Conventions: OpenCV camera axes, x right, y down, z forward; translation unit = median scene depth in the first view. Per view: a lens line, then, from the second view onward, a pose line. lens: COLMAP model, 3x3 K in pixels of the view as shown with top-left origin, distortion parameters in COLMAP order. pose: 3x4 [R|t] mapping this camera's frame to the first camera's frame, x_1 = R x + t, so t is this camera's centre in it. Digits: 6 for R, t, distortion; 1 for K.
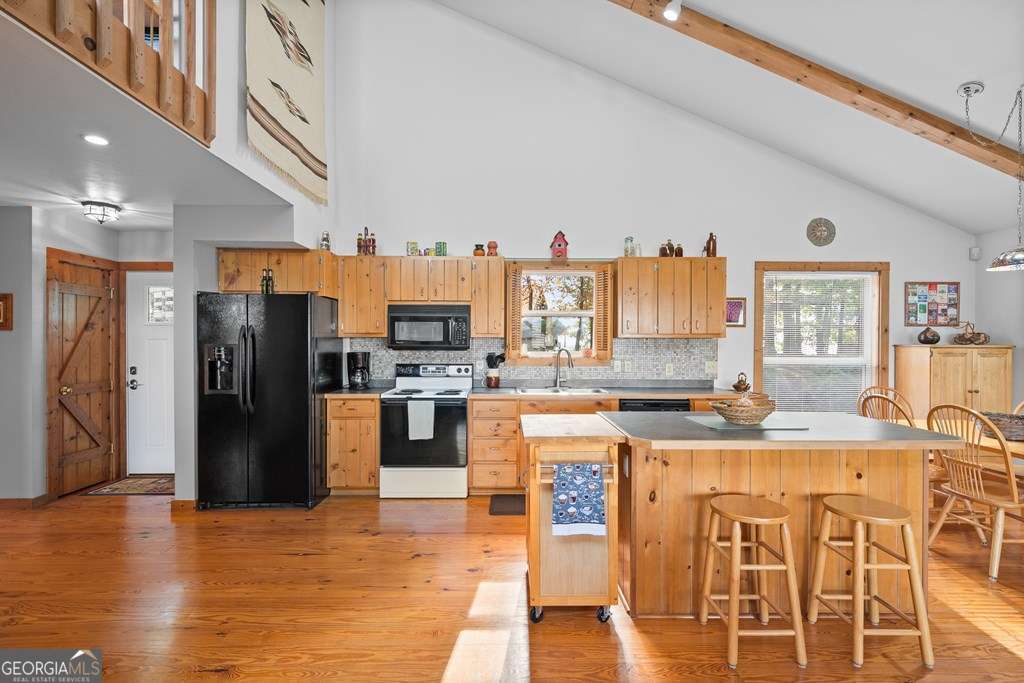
lens RADIAL K [[465.8, 0, 509.8], [0, 465.8, 344.1], [0, 0, 1]] dist [-0.000179, -0.000076]
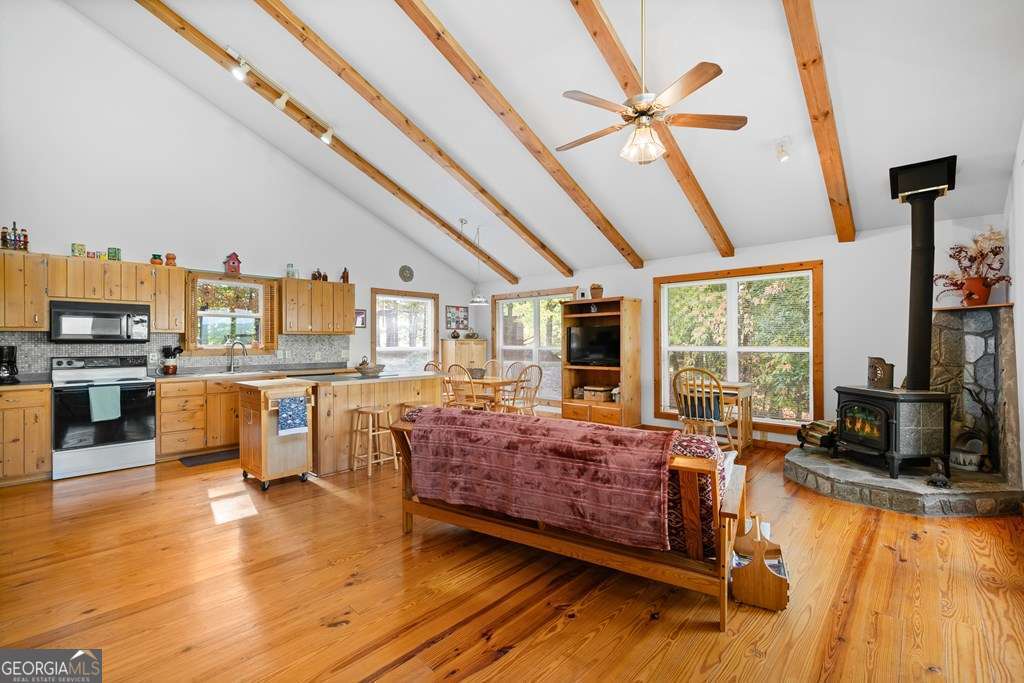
lens RADIAL K [[442.7, 0, 521.1], [0, 442.7, 342.9], [0, 0, 1]] dist [0.001061, -0.000230]
pose [[0.676240, -0.006270, 0.736655, -0.271204], [0.009100, 0.999959, 0.000157, 0.020383], [-0.736625, 0.006597, 0.676269, -0.449620]]
